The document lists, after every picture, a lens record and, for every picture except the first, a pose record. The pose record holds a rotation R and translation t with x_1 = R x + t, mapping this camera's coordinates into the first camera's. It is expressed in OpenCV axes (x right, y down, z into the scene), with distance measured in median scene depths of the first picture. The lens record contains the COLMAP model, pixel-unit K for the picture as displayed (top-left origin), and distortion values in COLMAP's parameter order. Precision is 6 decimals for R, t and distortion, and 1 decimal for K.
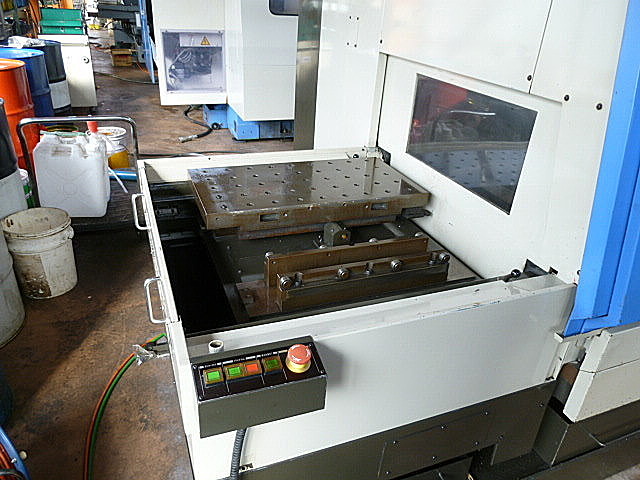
lens RADIAL K [[482.7, 0, 322.2], [0, 482.7, 242.9], [0, 0, 1]] dist [-0.032349, 0.006047]
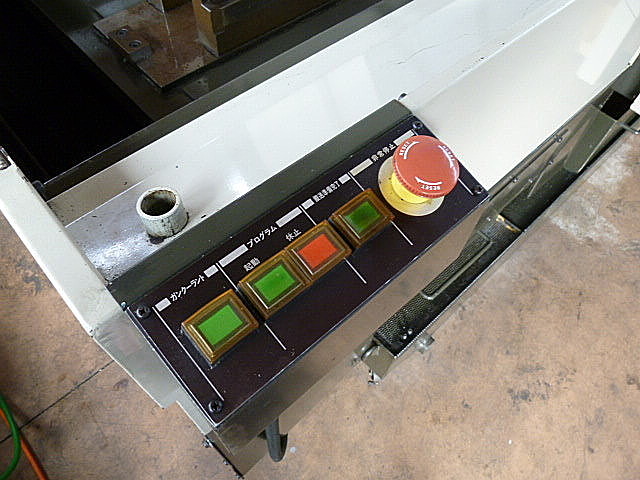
lens RADIAL K [[482.7, 0, 322.2], [0, 482.7, 242.9], [0, 0, 1]] dist [-0.032349, 0.006047]
pose [[0.931854, -0.316607, 0.177225, -0.103740], [0.176949, 0.822974, 0.539817, 0.042022], [-0.316762, -0.471671, 0.822915, 0.384650]]
